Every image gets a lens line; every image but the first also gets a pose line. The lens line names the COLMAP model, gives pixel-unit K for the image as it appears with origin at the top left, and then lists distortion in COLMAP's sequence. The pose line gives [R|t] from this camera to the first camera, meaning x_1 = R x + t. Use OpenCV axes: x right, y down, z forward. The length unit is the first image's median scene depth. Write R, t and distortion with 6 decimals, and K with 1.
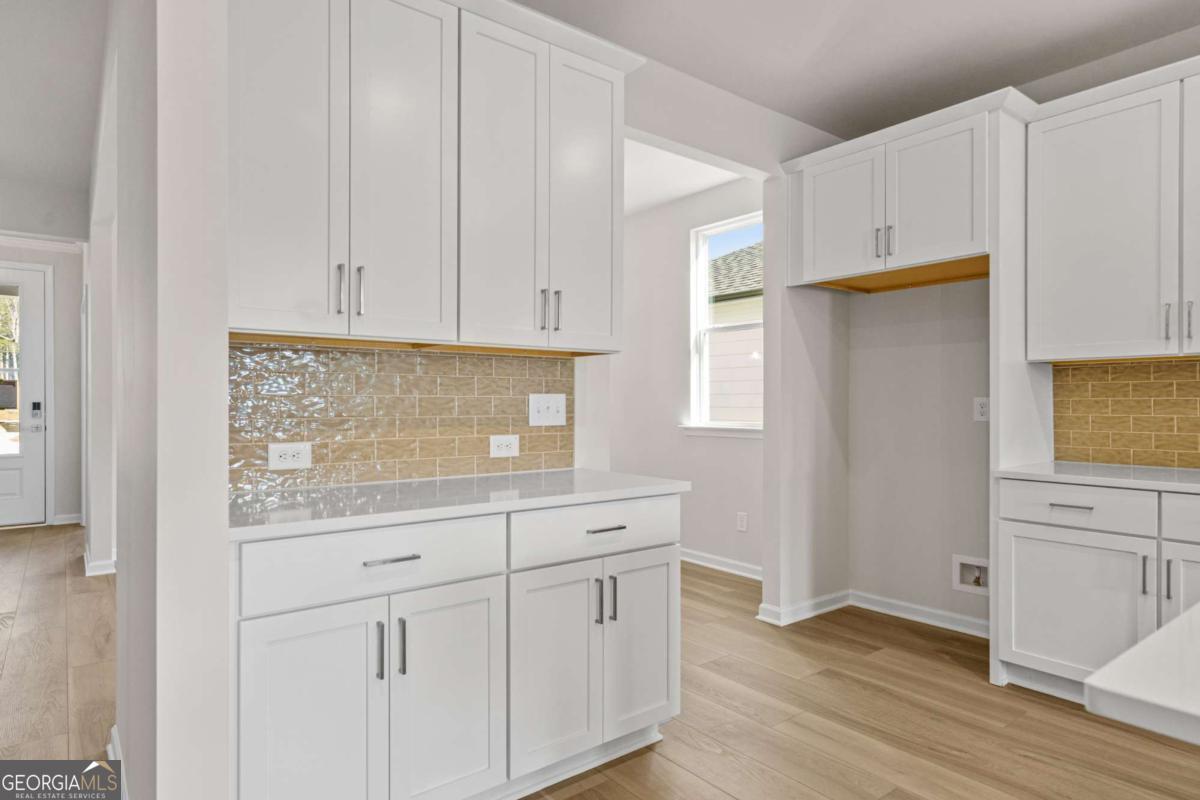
lens RADIAL K [[683.7, 0, 597.5], [0, 683.7, 402.6], [0, 0, 1]] dist [0.001880, 0.000366]
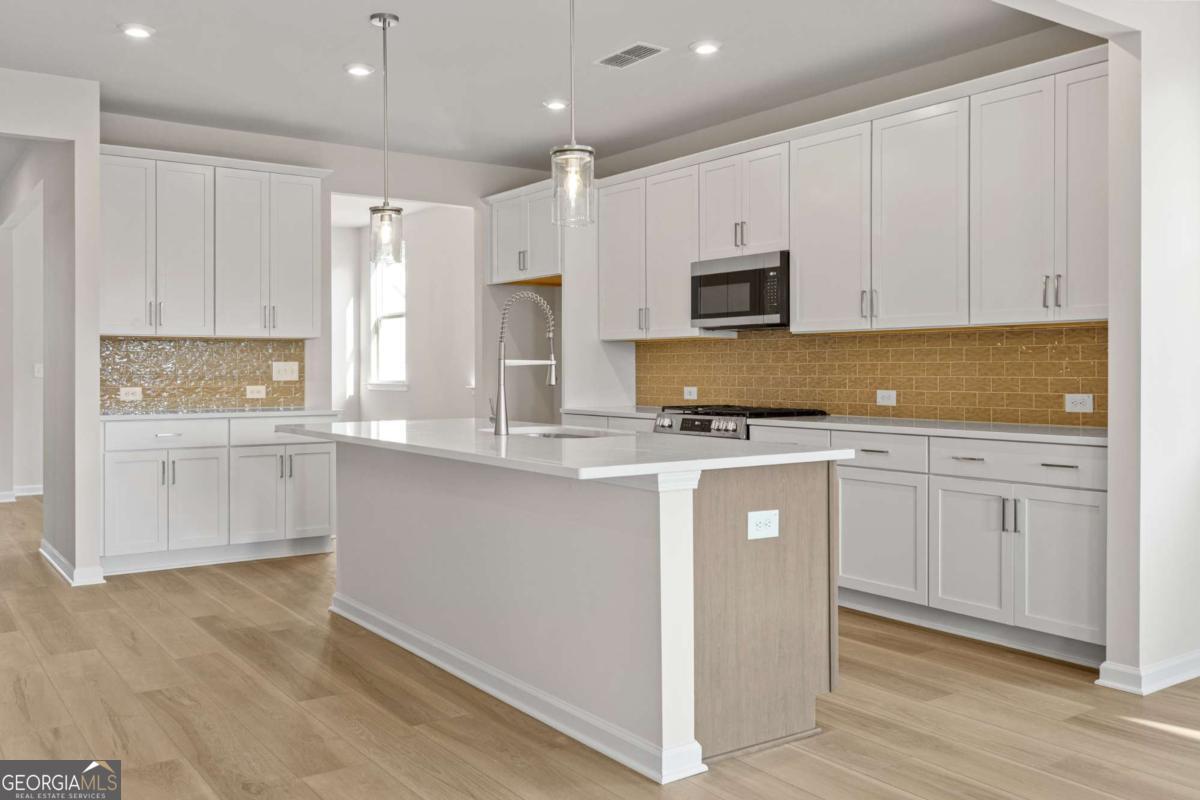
lens RADIAL K [[1034.0, 0, 599.3], [0, 1034.0, 374.3], [0, 0, 1]] dist [0.000434, -0.007792]
pose [[0.998704, -0.000423, -0.050884, 0.831122], [0.000718, 0.999983, 0.005781, 0.003892], [0.050880, -0.005810, 0.998688, -1.508467]]
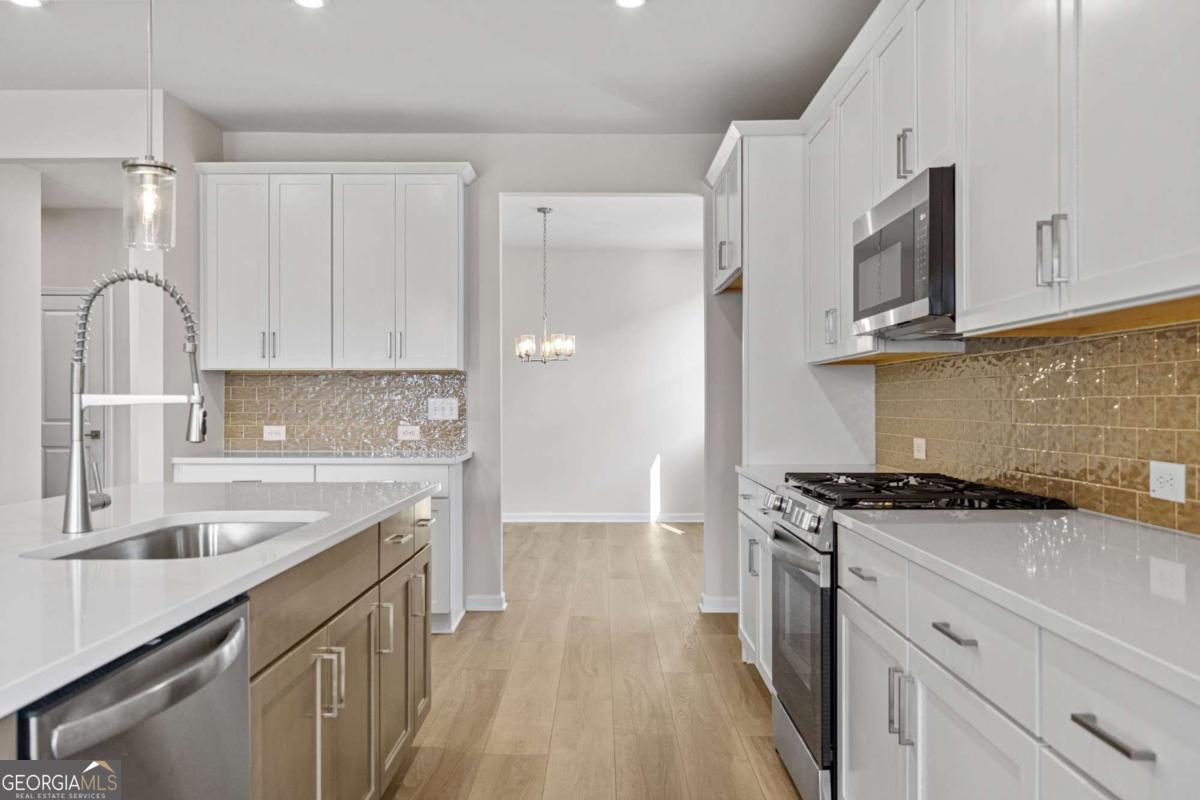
lens RADIAL K [[936.5, 0, 600.0], [0, 936.5, 400.0], [0, 0, 1]] dist [-0.002521, -0.002010]
pose [[0.786524, -0.002756, -0.617554, 1.397115], [0.000825, 0.999994, -0.003412, -0.001371], [0.617559, 0.002174, 0.786521, -0.336528]]
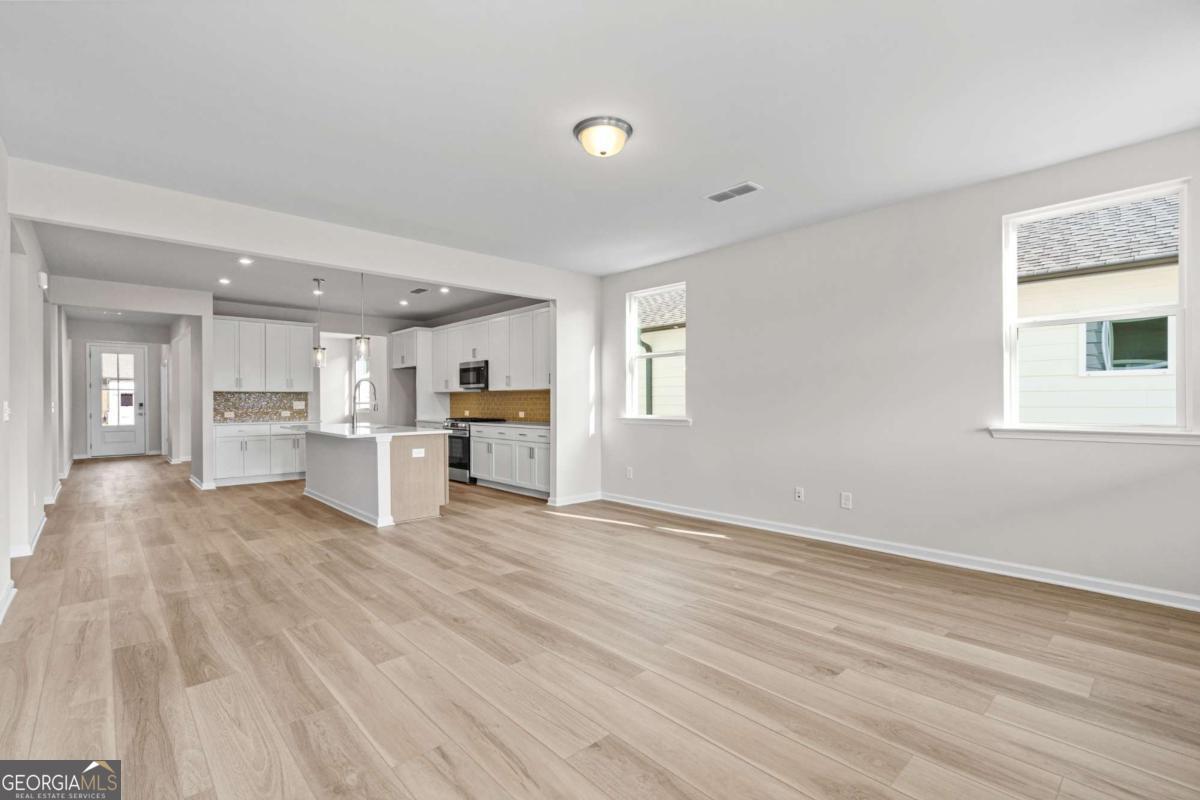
lens RADIAL K [[552.0, 0, 600.5], [0, 552.0, 404.0], [0, 0, 1]] dist [-0.002954, 0.000093]
pose [[0.997111, -0.003553, 0.075869, 1.489295], [0.003036, 0.999971, 0.006925, -0.013953], [-0.075891, -0.006675, 0.997094, -2.455456]]
